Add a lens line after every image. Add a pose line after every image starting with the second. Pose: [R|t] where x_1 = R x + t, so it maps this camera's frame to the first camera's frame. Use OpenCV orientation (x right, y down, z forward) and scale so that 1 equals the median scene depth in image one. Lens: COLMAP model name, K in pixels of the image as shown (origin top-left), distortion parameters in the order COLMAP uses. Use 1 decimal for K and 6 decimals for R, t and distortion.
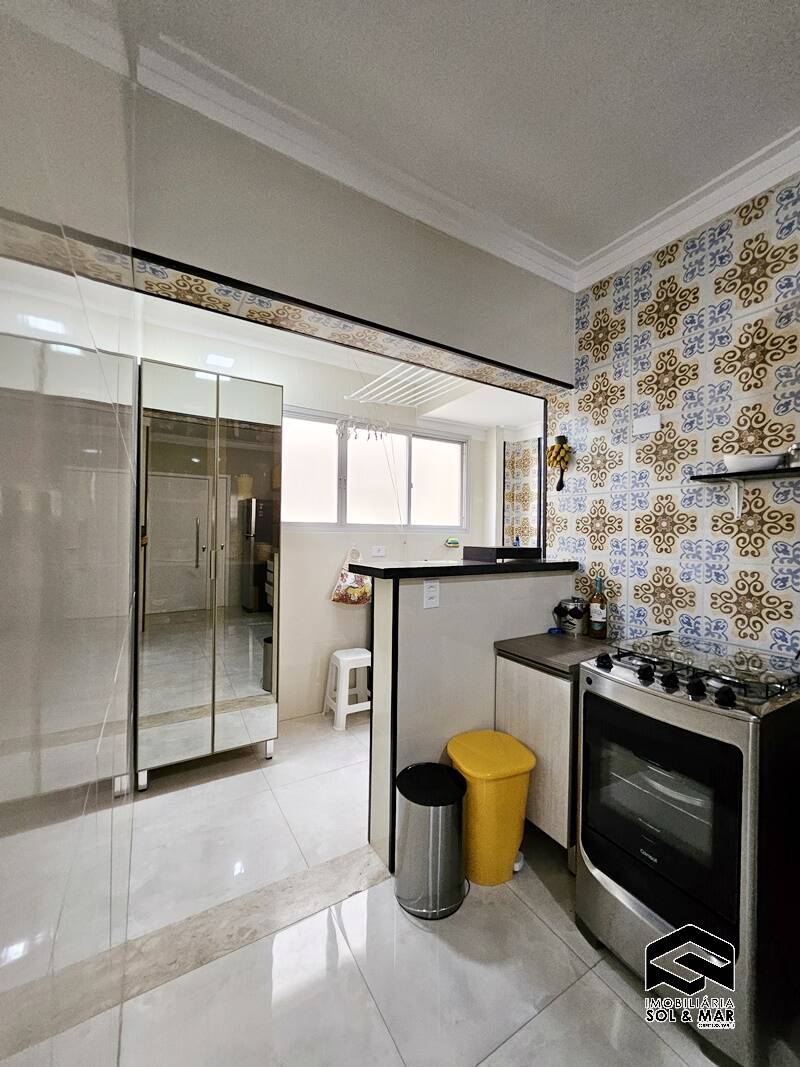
lens RADIAL K [[423.5, 0, 408.7], [0, 423.5, 534.8], [0, 0, 1]] dist [-0.002348, -0.000365]
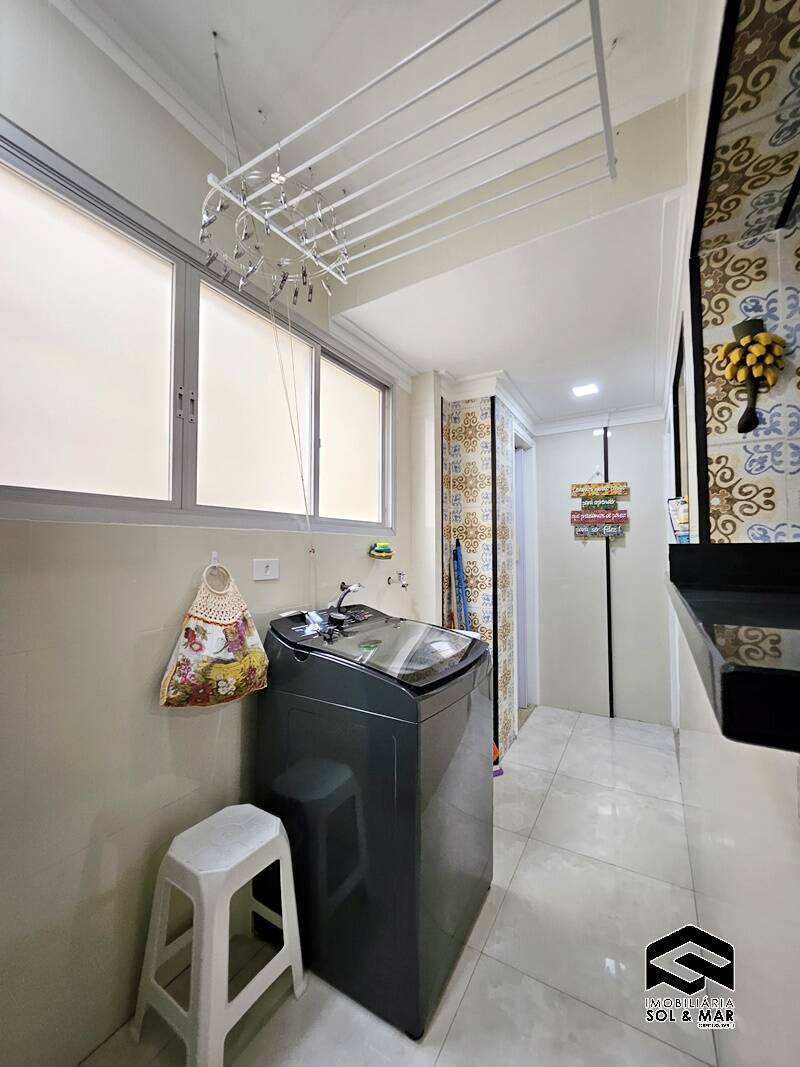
lens RADIAL K [[423.0, 0, 405.2], [0, 423.0, 533.5], [0, 0, 1]] dist [-0.003640, 0.002936]
pose [[0.879681, 0.005209, 0.475535, -0.266397], [0.013107, 0.999295, -0.035193, 0.030936], [-0.475383, 0.037191, 0.878992, 0.880296]]
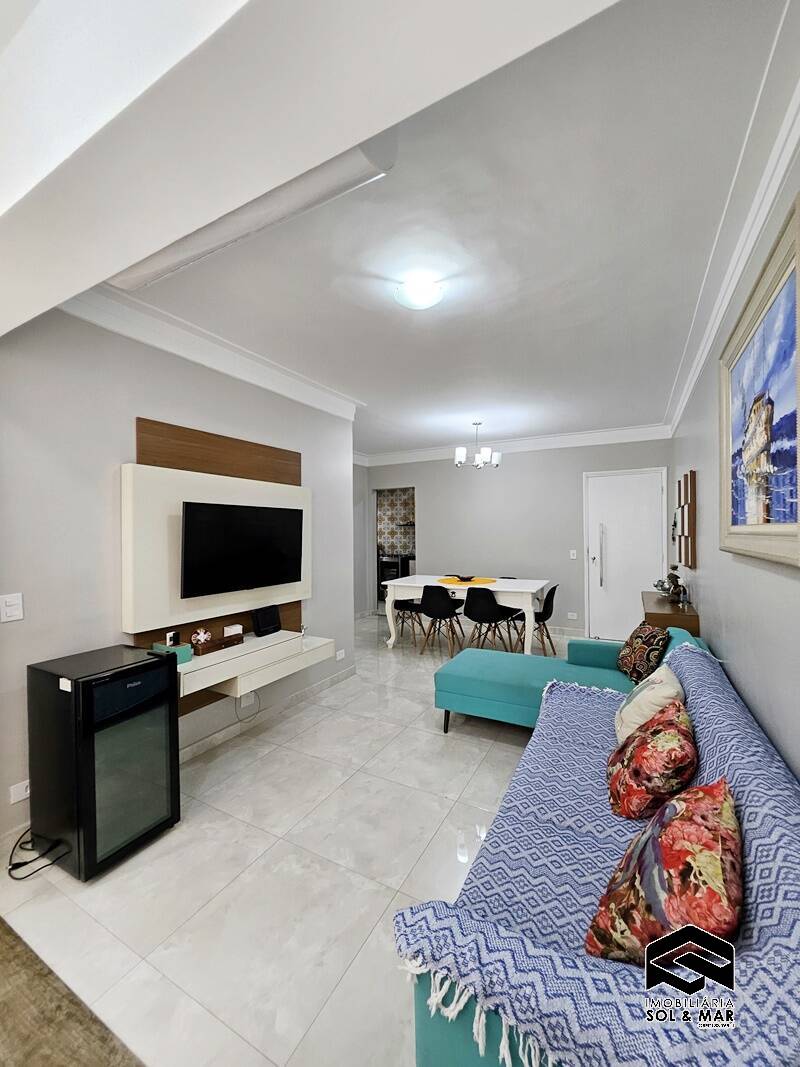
lens RADIAL K [[423.0, 0, 405.2], [0, 423.0, 533.5], [0, 0, 1]] dist [-0.003640, 0.002936]
pose [[0.867098, -0.020712, 0.497706, -1.665314], [0.019030, 0.999783, 0.008453, -0.057160], [-0.497773, 0.002142, 0.867305, -3.236543]]
